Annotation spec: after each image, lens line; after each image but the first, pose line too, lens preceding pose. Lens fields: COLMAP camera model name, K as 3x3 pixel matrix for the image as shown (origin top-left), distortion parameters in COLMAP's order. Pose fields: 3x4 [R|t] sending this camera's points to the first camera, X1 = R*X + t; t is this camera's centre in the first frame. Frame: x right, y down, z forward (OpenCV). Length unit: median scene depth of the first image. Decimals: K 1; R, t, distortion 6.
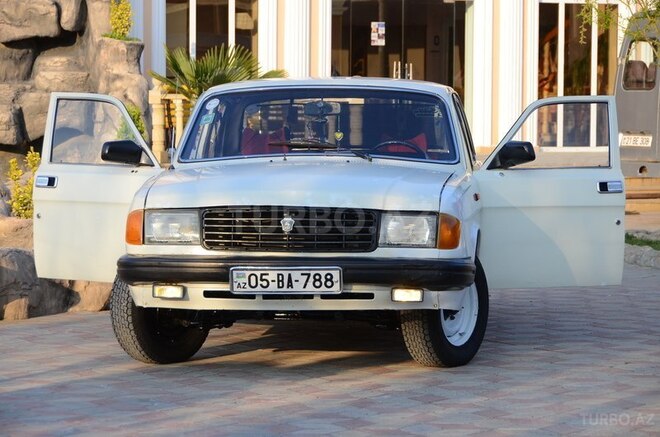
lens RADIAL K [[2559.5, 0, 330.0], [0, 2559.5, 218.5], [0, 0, 1]] dist [0.026015, 2.149142]
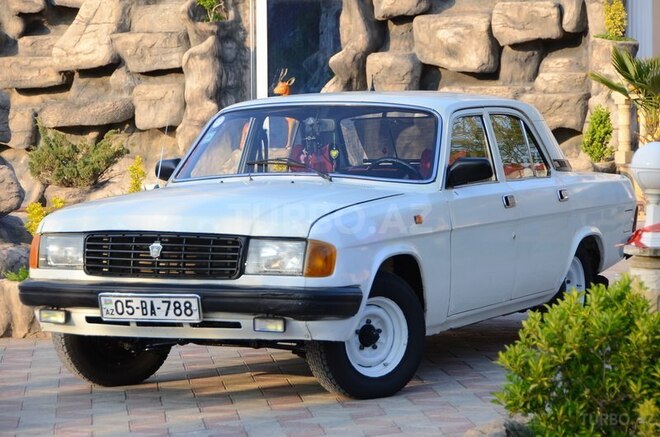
lens RADIAL K [[2429.7, 0, 330.0], [0, 2429.7, 218.5], [0, 0, 1]] dist [0.072590, 1.955588]
pose [[0.936851, 0.004422, -0.349702, 0.366964], [-0.001816, 0.999968, 0.007779, -0.016920], [0.349725, -0.006653, 0.936829, 0.155522]]
